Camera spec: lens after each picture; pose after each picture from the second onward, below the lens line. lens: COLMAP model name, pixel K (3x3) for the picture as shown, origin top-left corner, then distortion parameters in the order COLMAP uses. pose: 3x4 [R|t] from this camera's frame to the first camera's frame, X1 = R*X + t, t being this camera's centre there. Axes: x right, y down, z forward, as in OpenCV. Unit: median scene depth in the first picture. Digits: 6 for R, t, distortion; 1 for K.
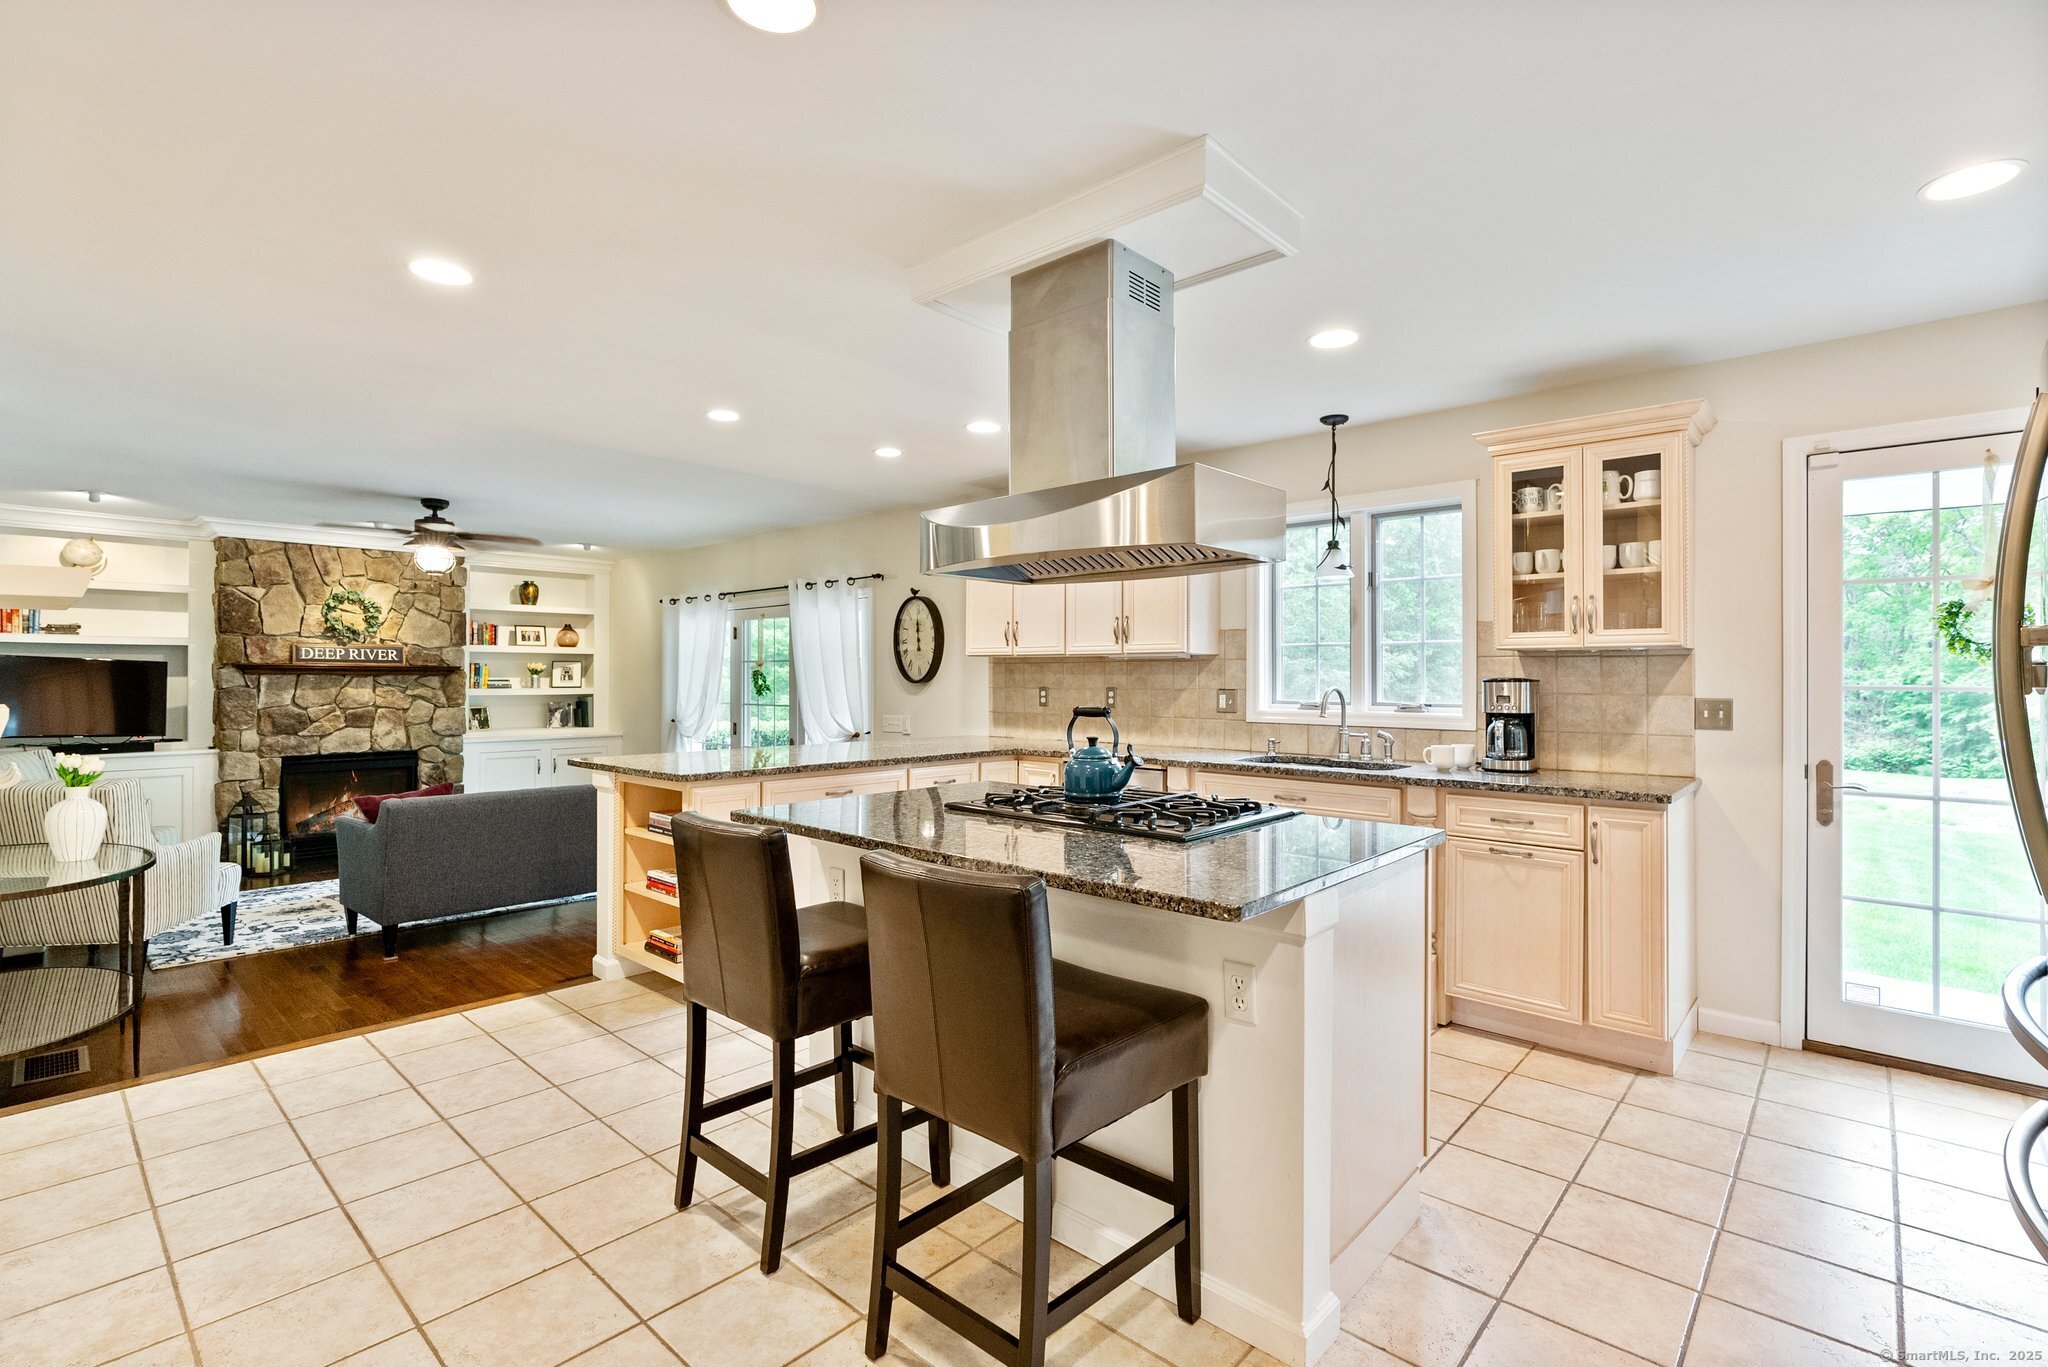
lens RADIAL K [[945.6, 0, 1019.3], [0, 945.6, 667.5], [0, 0, 1]] dist [-0.012235, 0.005242]
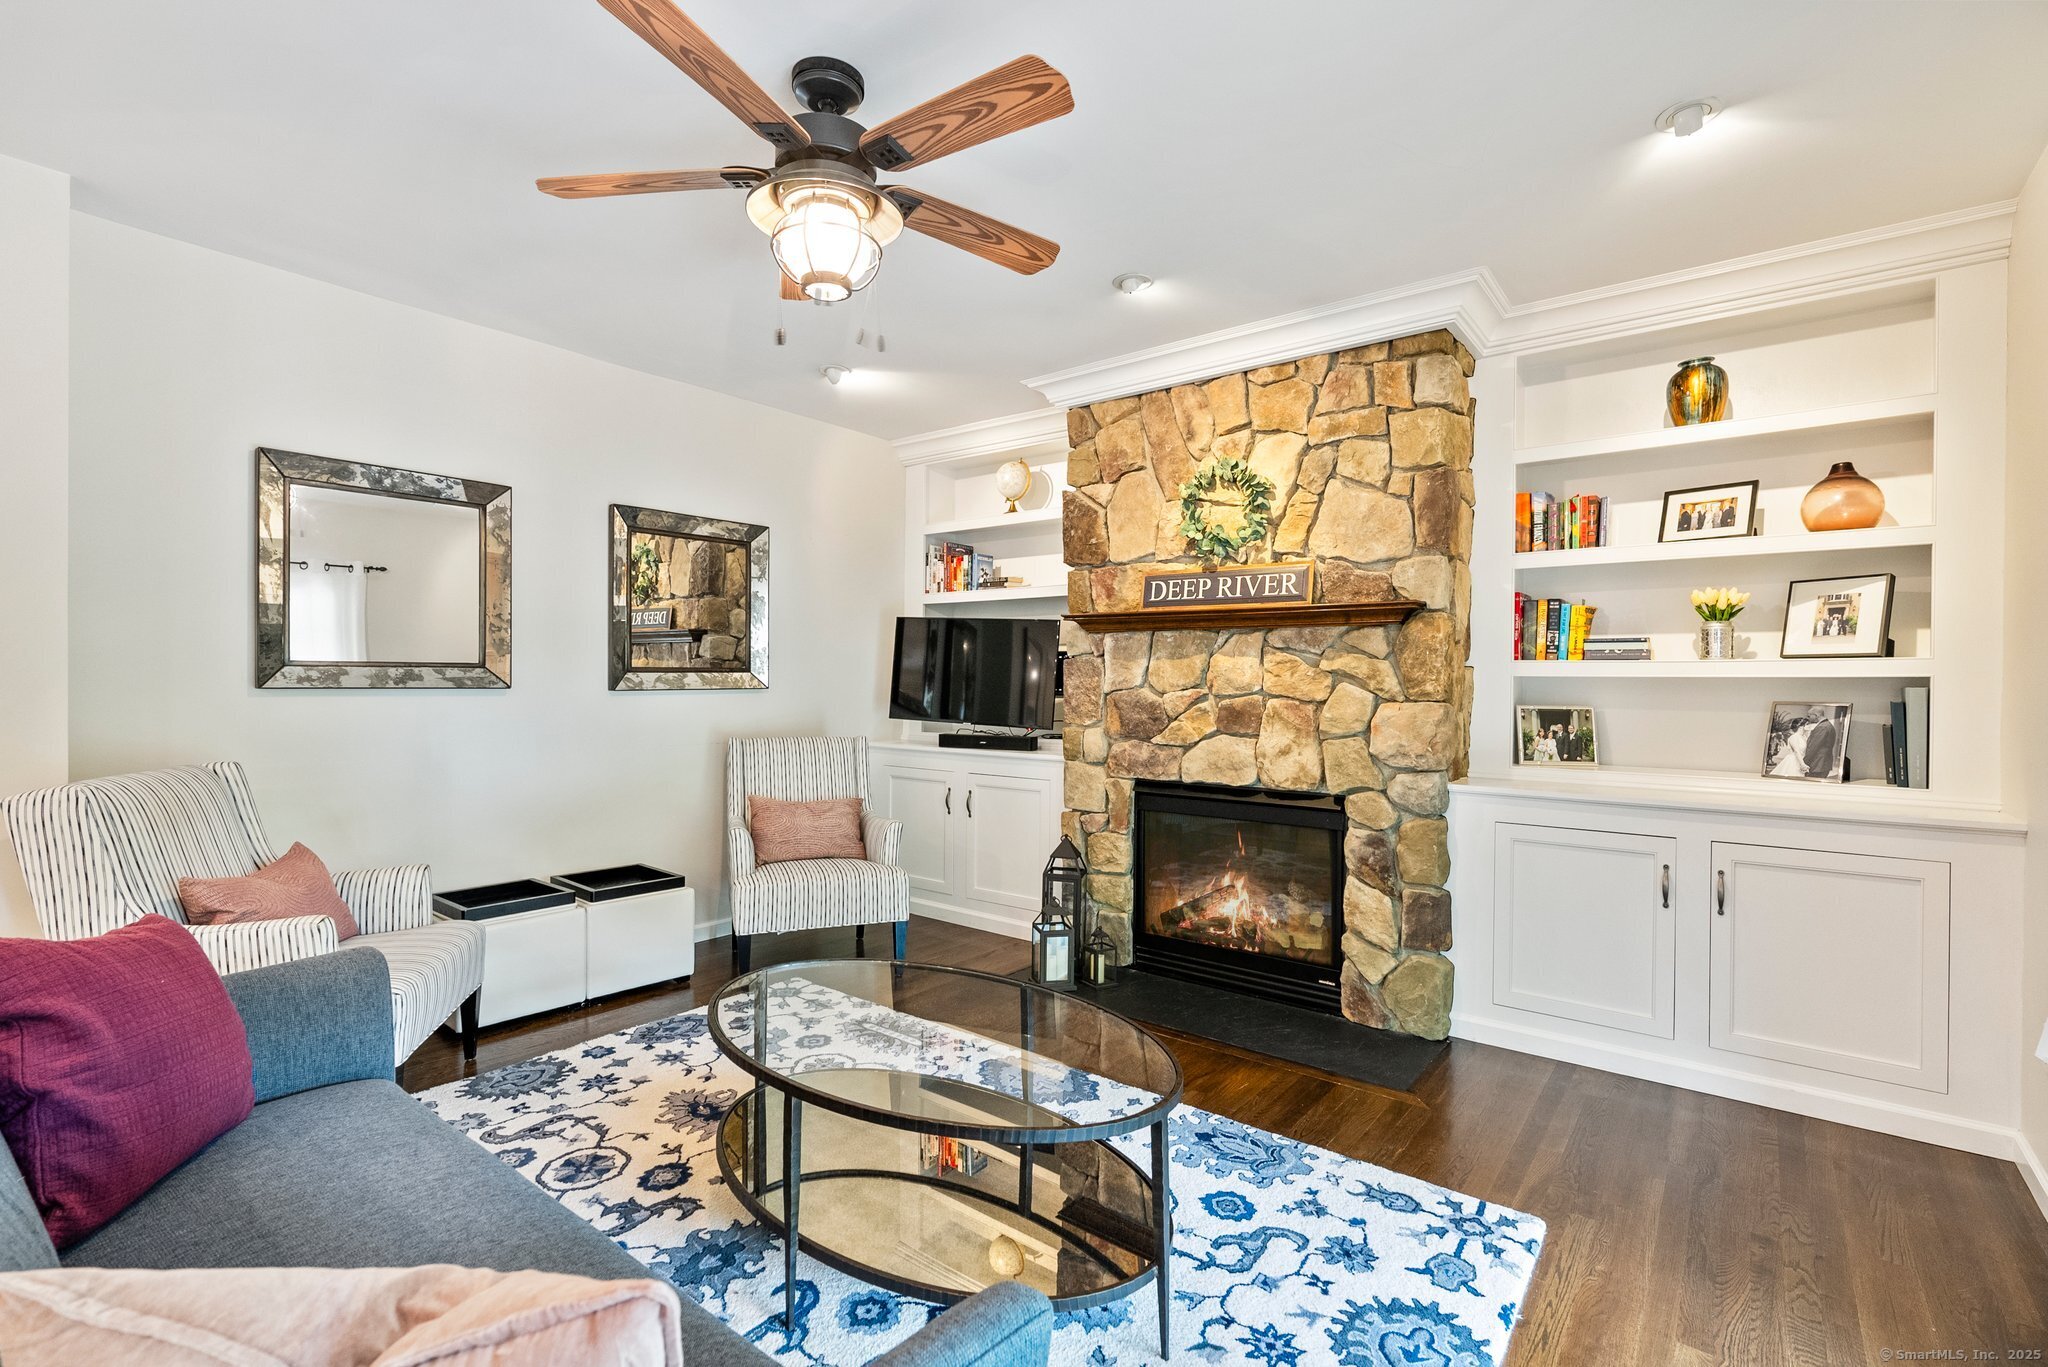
lens RADIAL K [[945.6, 0, 1023.0], [0, 945.6, 678.3], [0, 0, 1]] dist [-0.012235, 0.005242]
pose [[0.067028, -0.002635, -0.997748, -0.211982], [0.003195, 0.999992, -0.002427, 0.033894], [0.997746, -0.003025, 0.067036, 0.839453]]
